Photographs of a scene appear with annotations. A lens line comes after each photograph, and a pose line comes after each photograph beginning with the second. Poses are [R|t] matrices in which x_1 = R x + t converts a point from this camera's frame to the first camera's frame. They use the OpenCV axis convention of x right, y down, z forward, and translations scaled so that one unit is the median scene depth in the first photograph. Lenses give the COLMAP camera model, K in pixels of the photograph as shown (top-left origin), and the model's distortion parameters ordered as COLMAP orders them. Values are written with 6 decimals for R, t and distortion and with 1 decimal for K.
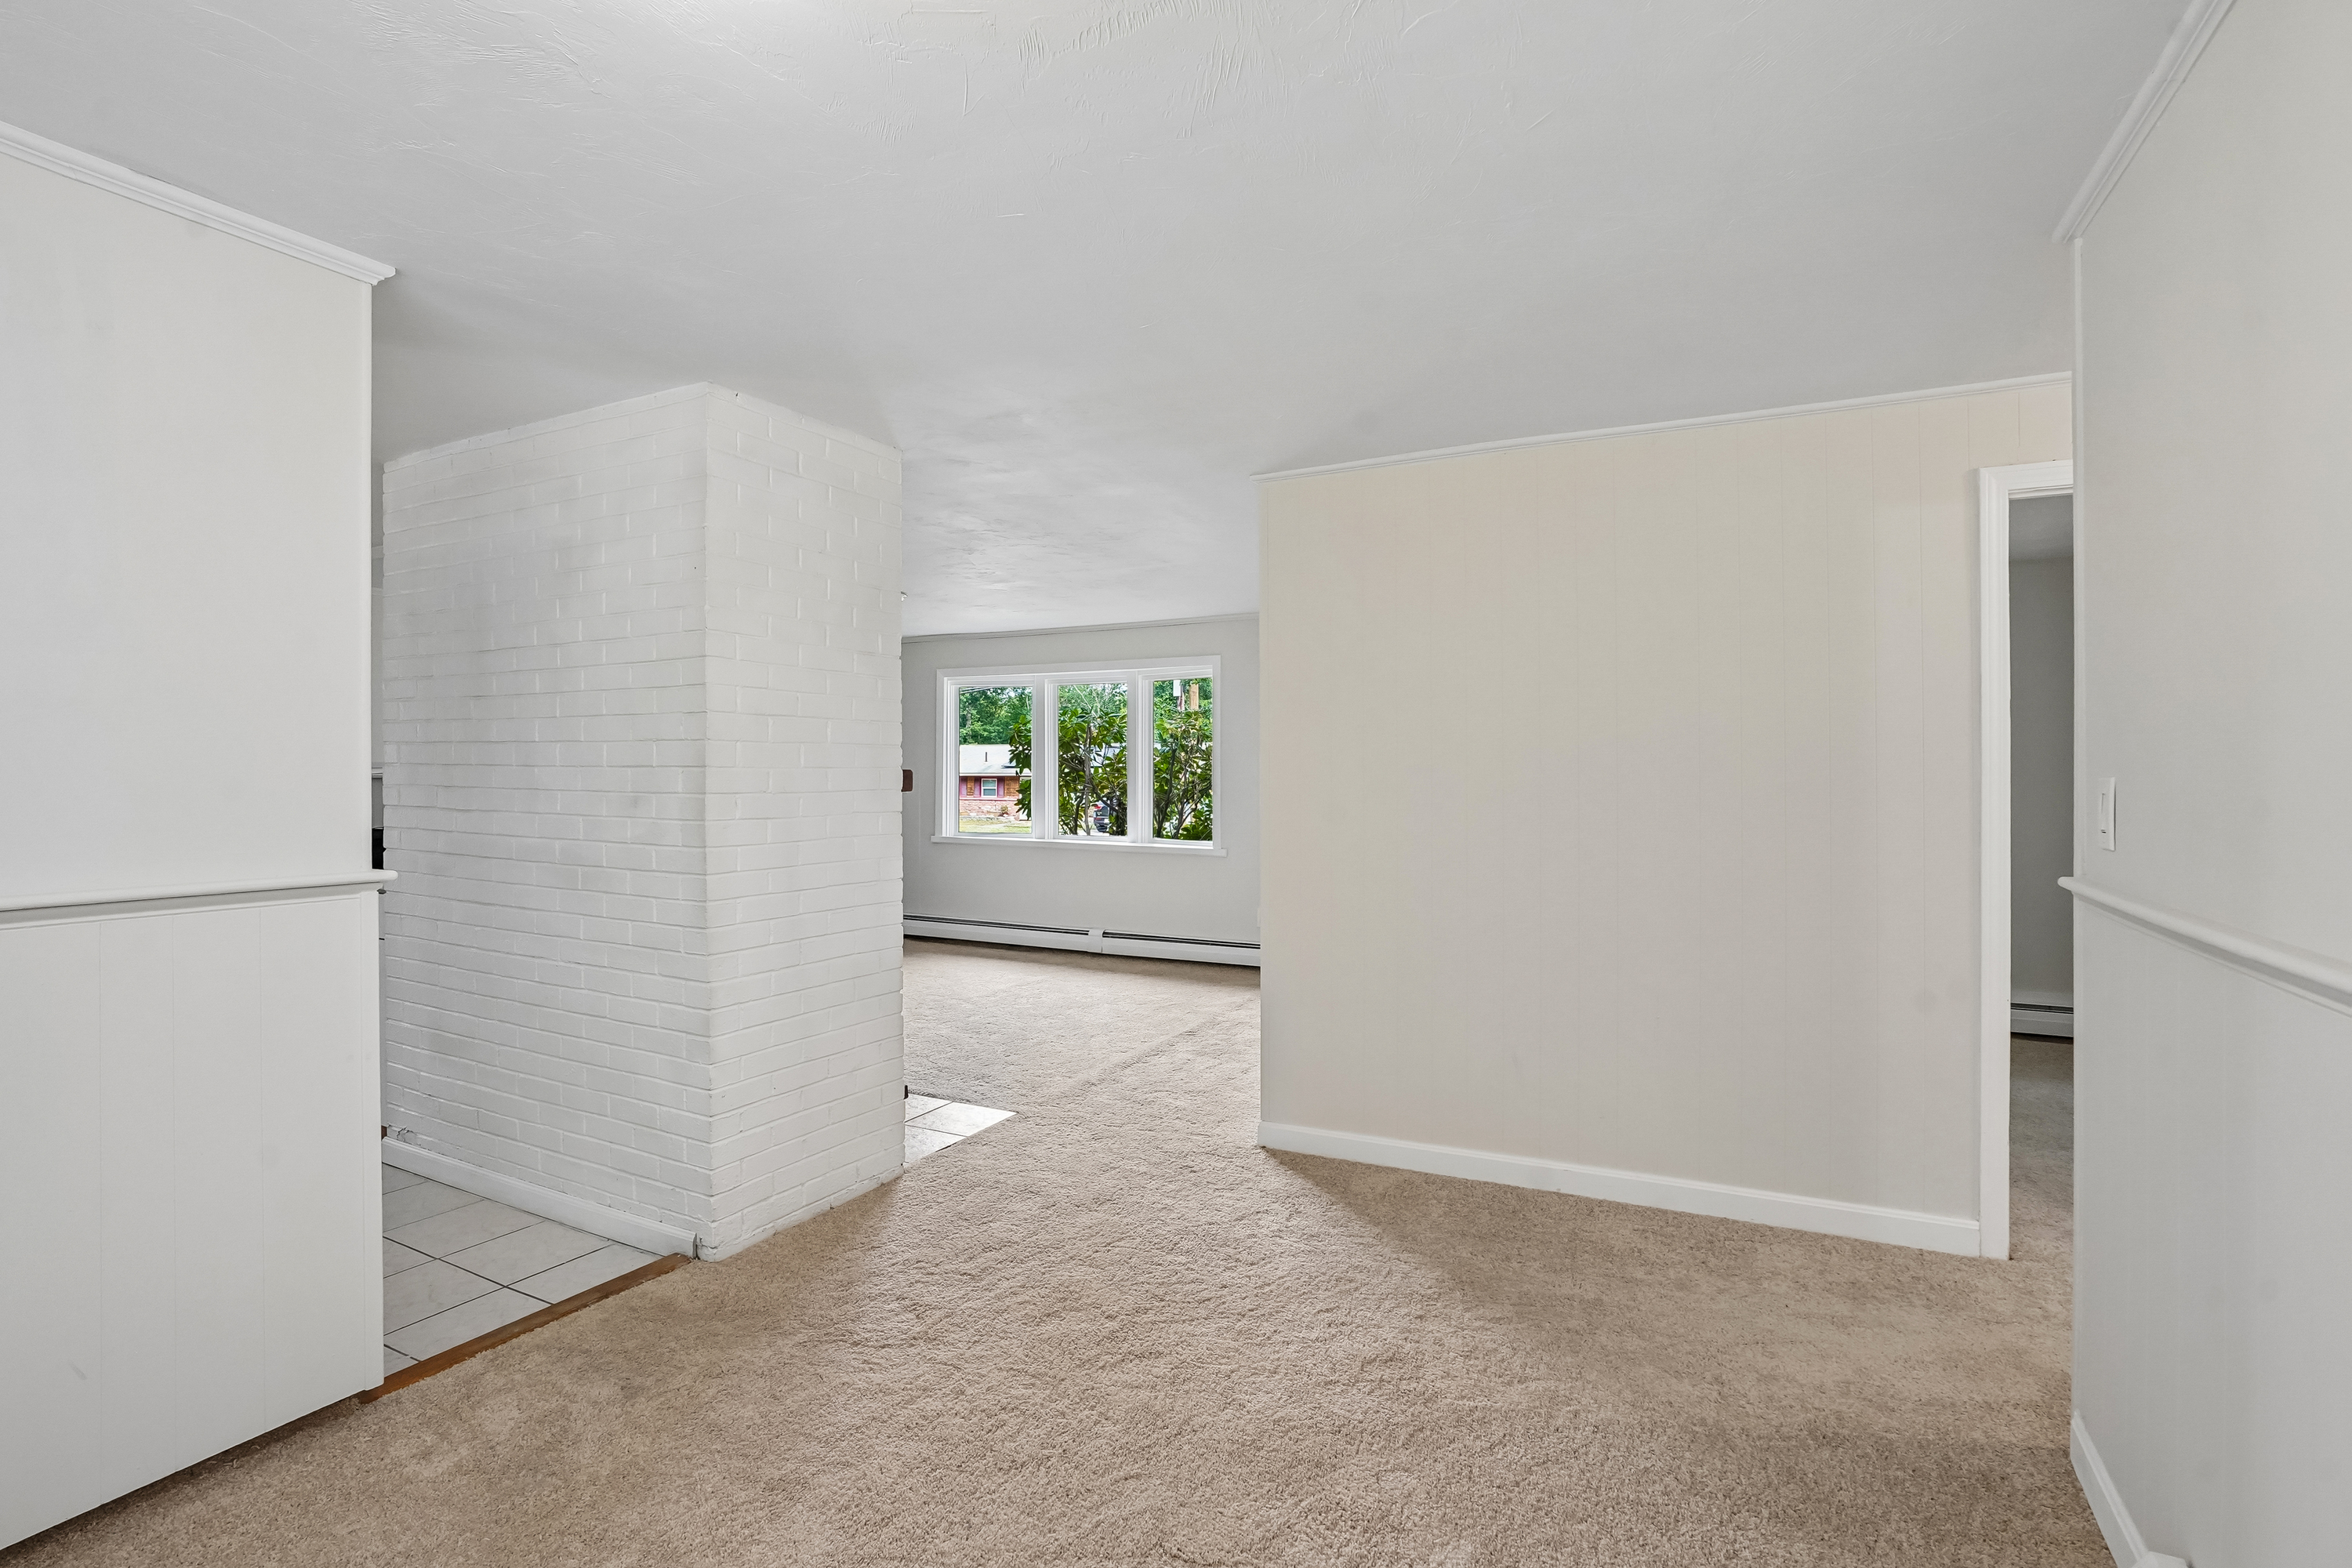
lens RADIAL K [[1101.9, 0, 1176.0], [0, 1101.9, 784.0], [0, 0, 1]] dist [-0.039210, -0.000114]
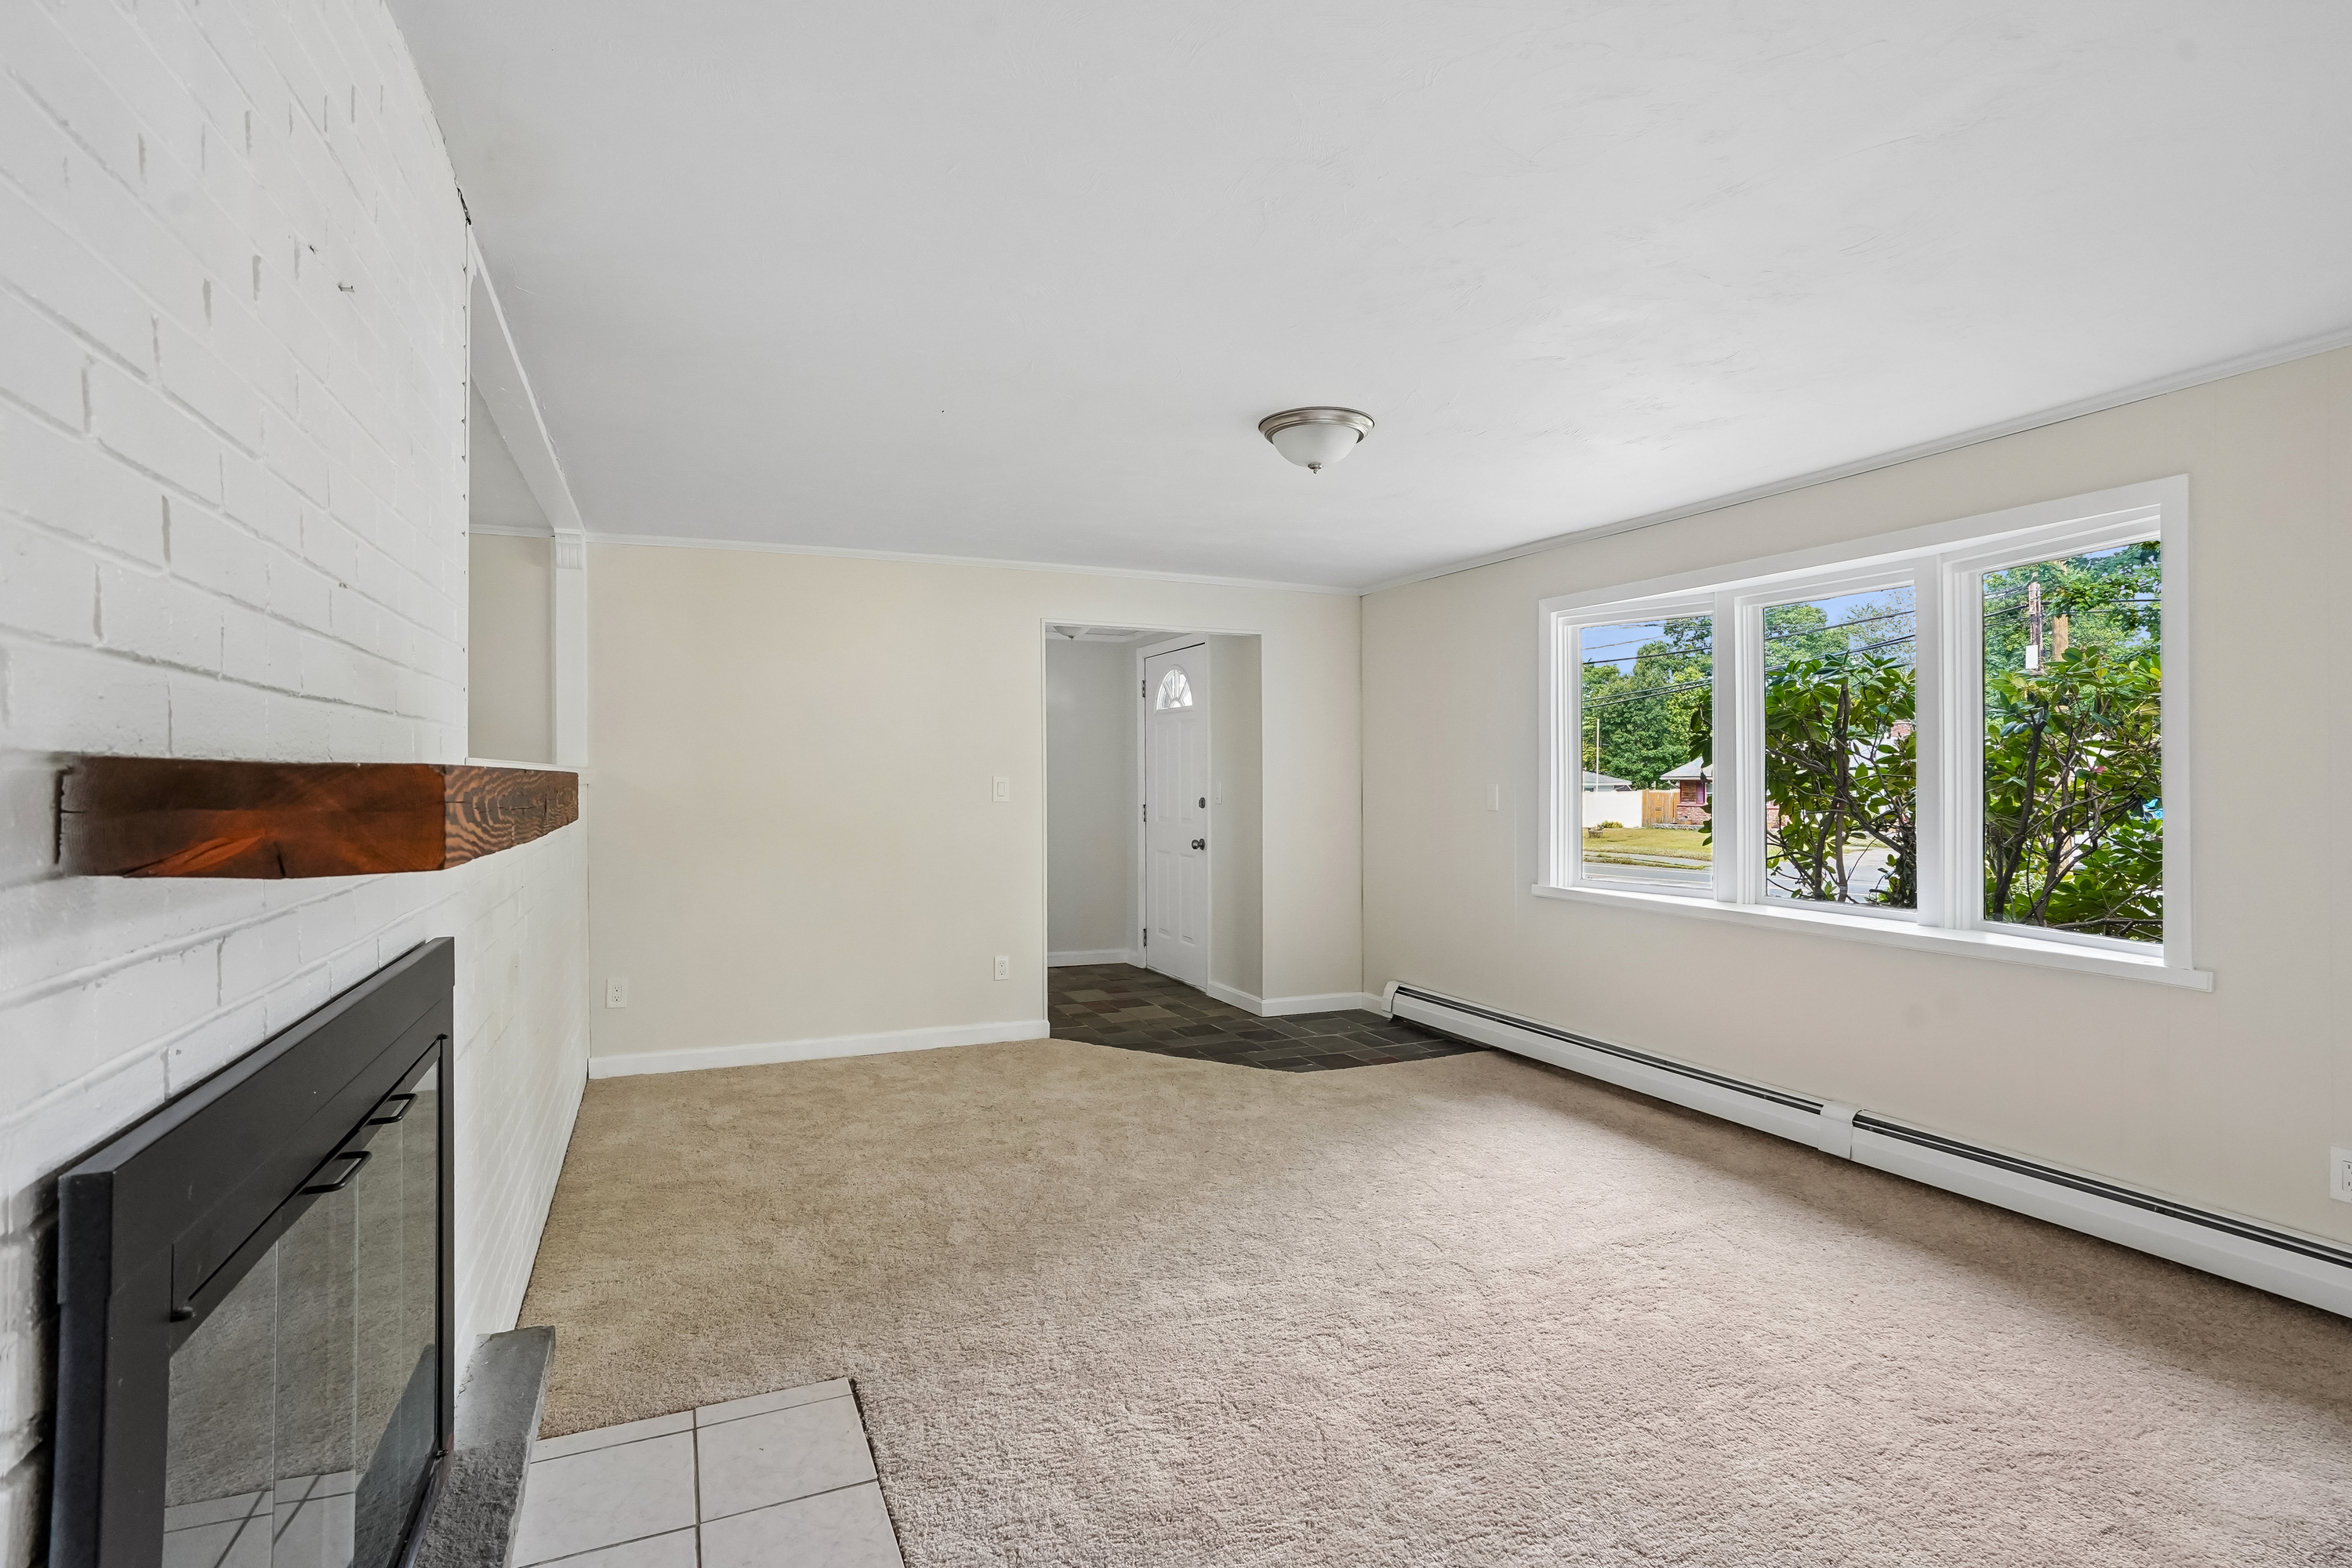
lens RADIAL K [[1101.9, 0, 1176.0], [0, 1101.9, 784.0], [0, 0, 1]] dist [-0.039210, -0.000114]
pose [[0.782270, -0.008613, -0.622880, -0.004015], [0.001132, 0.999922, -0.012405, -0.000322], [0.622938, 0.008999, 0.782219, 0.394770]]
